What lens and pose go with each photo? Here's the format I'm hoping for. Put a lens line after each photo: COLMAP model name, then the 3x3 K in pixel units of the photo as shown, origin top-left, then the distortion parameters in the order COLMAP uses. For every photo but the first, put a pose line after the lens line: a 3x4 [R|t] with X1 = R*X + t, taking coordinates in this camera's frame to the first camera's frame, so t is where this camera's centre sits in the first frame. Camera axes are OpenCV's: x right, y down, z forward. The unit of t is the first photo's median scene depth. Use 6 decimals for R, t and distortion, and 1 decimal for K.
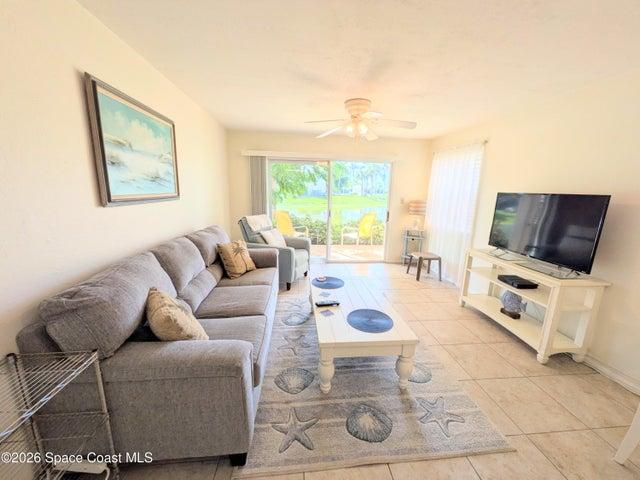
lens RADIAL K [[252.4, 0, 320.9], [0, 252.4, 238.5], [0, 0, 1]] dist [-0.000065, -0.000270]
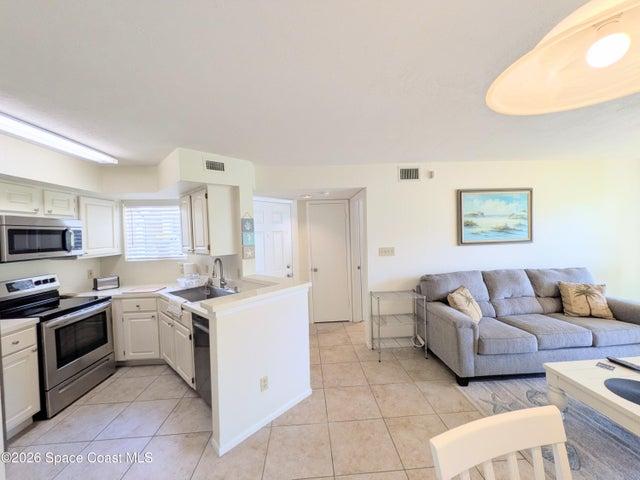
lens RADIAL K [[252.4, 0, 321.5], [0, 252.4, 239.9], [0, 0, 1]] dist [-0.000065, -0.000270]
pose [[-0.044782, -0.000615, -0.998997, 0.950775], [-0.160871, 0.986953, 0.006604, 0.000753], [0.985959, 0.161006, -0.044297, -0.052147]]
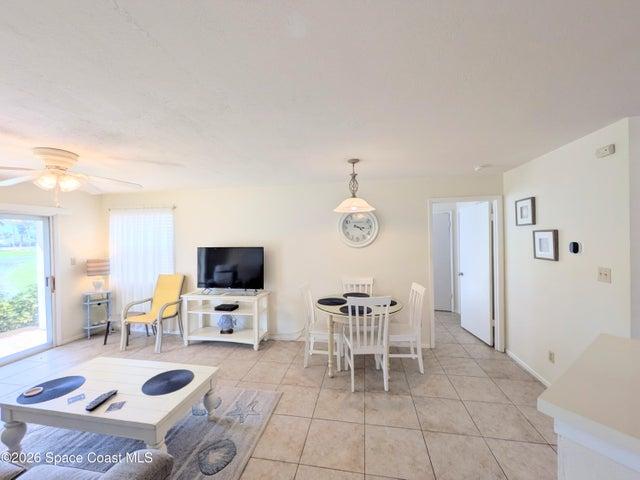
lens RADIAL K [[252.4, 0, 319.4], [0, 252.4, 240.6], [0, 0, 1]] dist [-0.000065, -0.000270]
pose [[0.274958, -0.039388, 0.960649, -0.545813], [0.207251, 0.978099, -0.019216, -0.079770], [-0.938853, 0.204379, 0.277100, 0.031918]]
